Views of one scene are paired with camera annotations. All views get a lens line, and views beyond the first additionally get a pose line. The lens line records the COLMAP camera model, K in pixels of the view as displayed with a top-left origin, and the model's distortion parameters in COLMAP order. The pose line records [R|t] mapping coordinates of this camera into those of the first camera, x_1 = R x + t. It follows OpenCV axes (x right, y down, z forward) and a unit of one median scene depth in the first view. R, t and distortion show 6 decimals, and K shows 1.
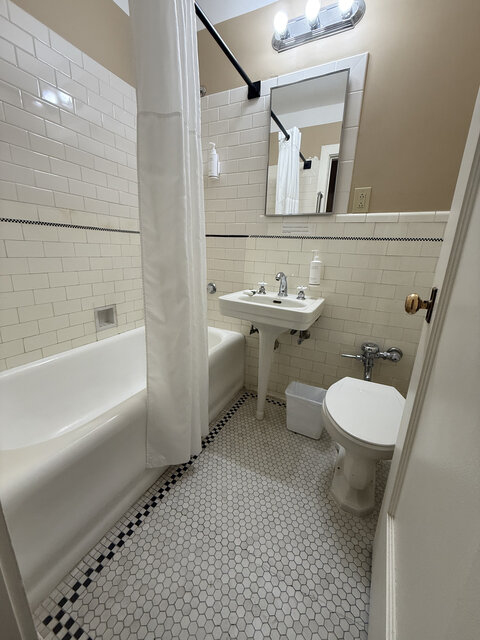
lens RADIAL K [[254.4, 0, 240.5], [0, 254.4, 318.8], [0, 0, 1]] dist [-0.000049, 0.000085]
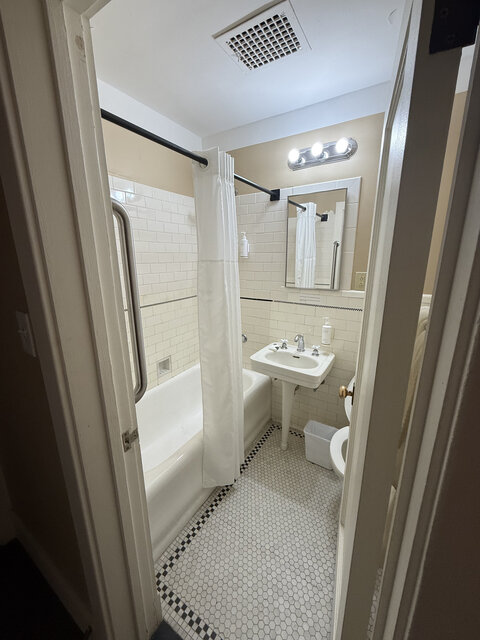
lens RADIAL K [[254.4, 0, 240.5], [0, 254.4, 318.8], [0, 0, 1]] dist [-0.000049, 0.000085]
pose [[0.994428, -0.015126, -0.104331, 0.004050], [0.012614, 0.999616, -0.024691, -0.230640], [0.104664, 0.023237, 0.994236, -0.291276]]
